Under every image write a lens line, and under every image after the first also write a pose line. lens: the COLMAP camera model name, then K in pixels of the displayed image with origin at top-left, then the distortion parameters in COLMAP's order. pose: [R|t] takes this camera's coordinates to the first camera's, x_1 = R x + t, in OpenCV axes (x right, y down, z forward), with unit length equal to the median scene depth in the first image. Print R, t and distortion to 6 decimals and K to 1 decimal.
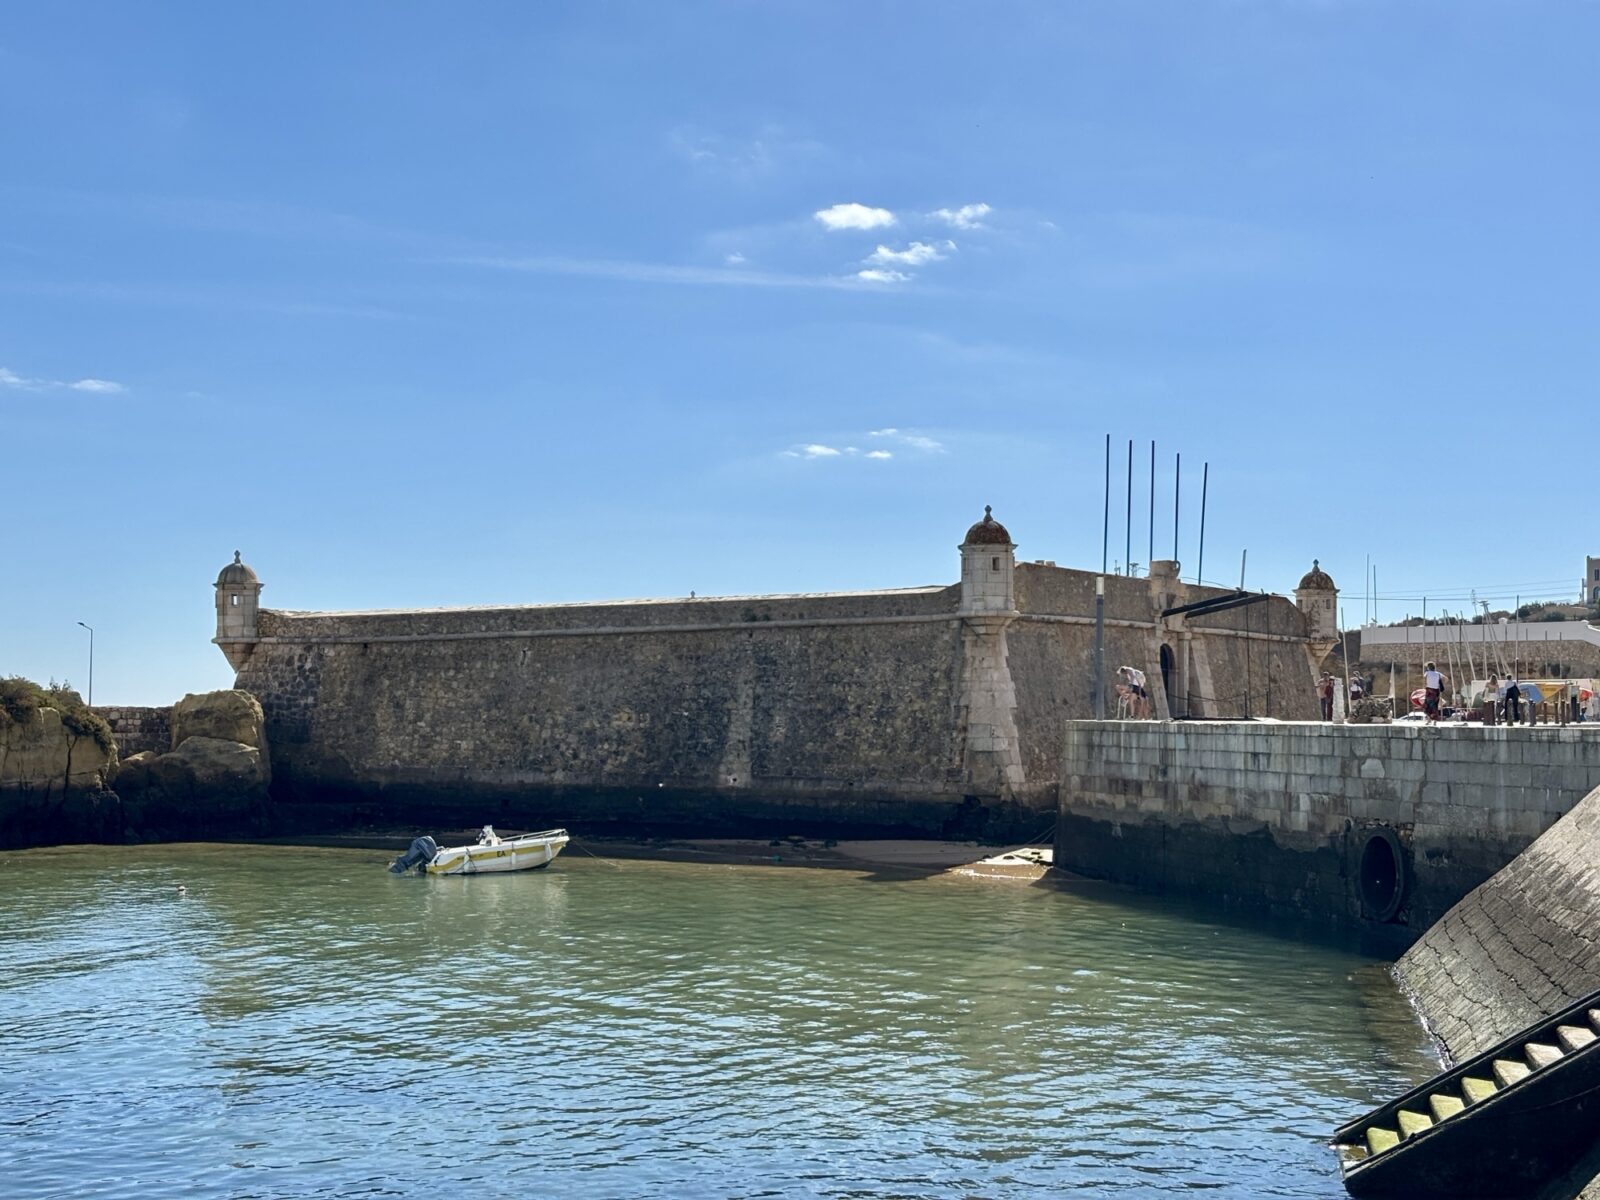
lens RADIAL K [[2414.4, 0, 799.7], [0, 2414.4, 600.5], [0, 0, 1]] dist [0.010652, 0.000000]
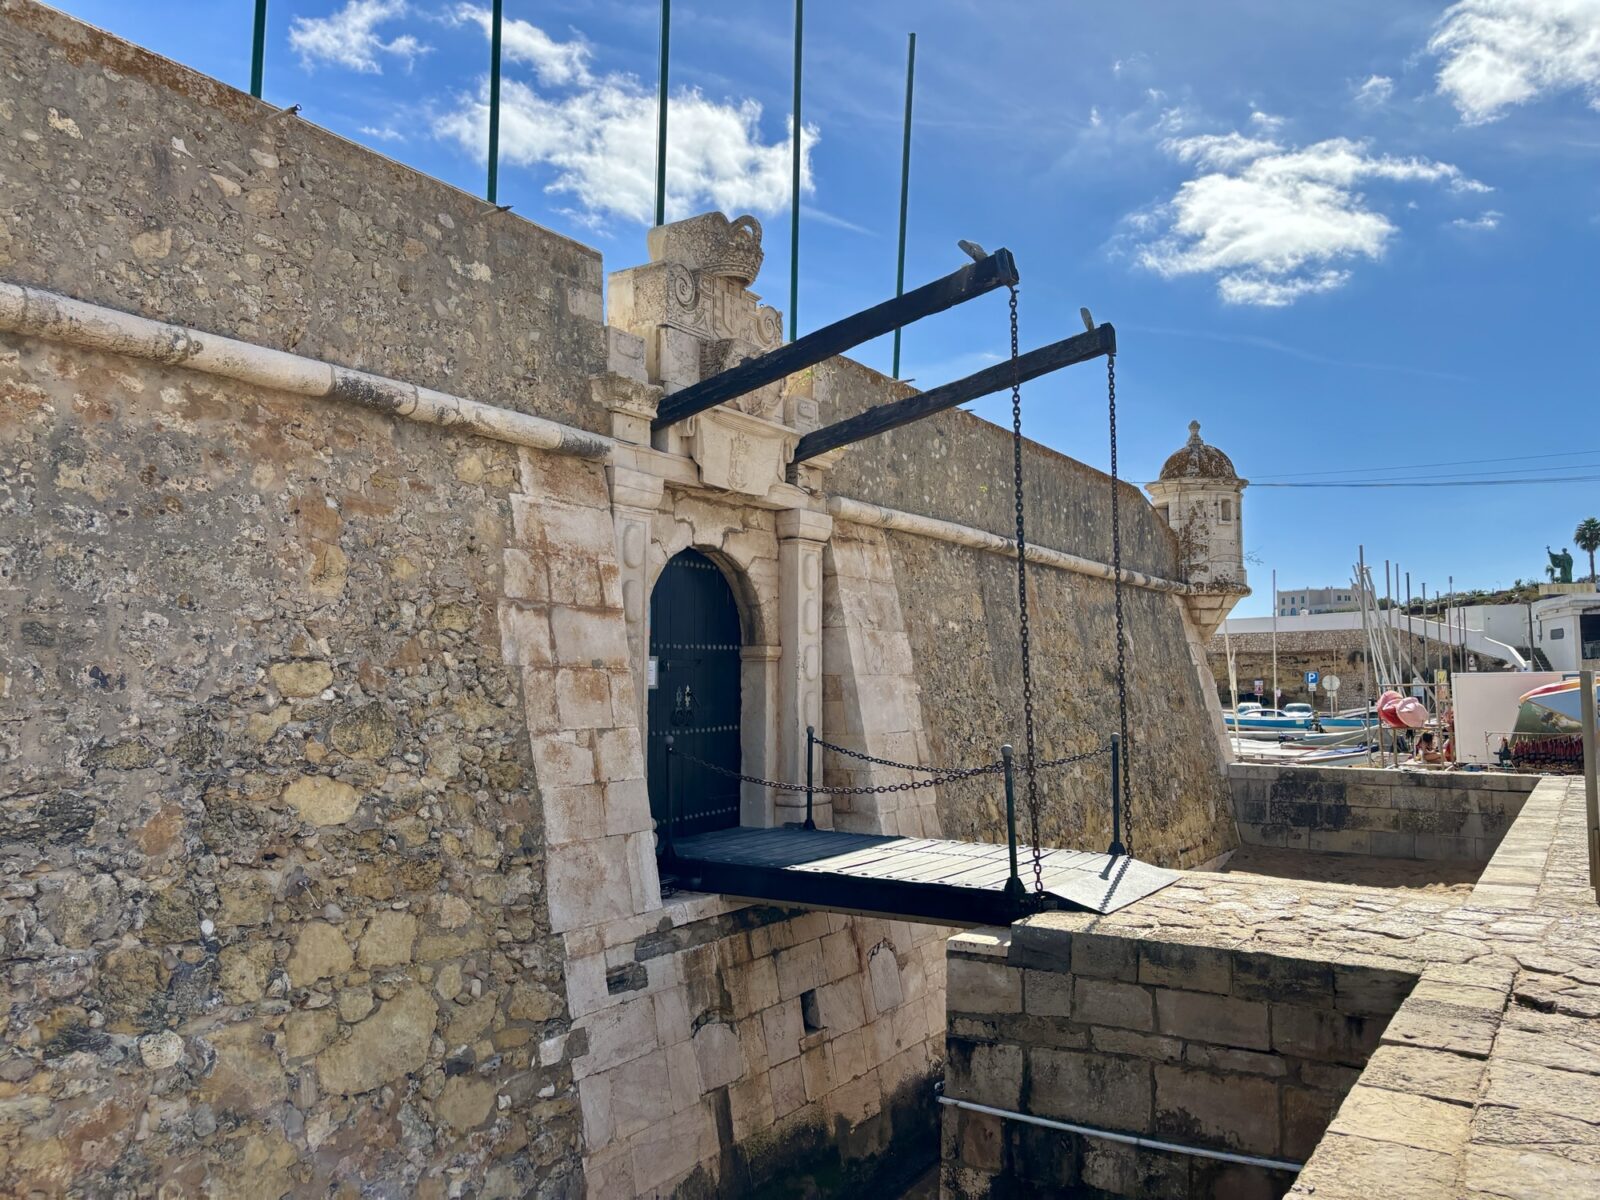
lens RADIAL K [[1206.7, 0, 800.7], [0, 1206.7, 598.8], [0, 0, 1]] dist [0.001721, -0.001381]
pose [[0.999359, -0.007472, -0.035005, 0.159493], [0.006596, 0.999664, -0.025066, 0.025747], [0.035180, 0.024819, 0.999073, 0.839936]]
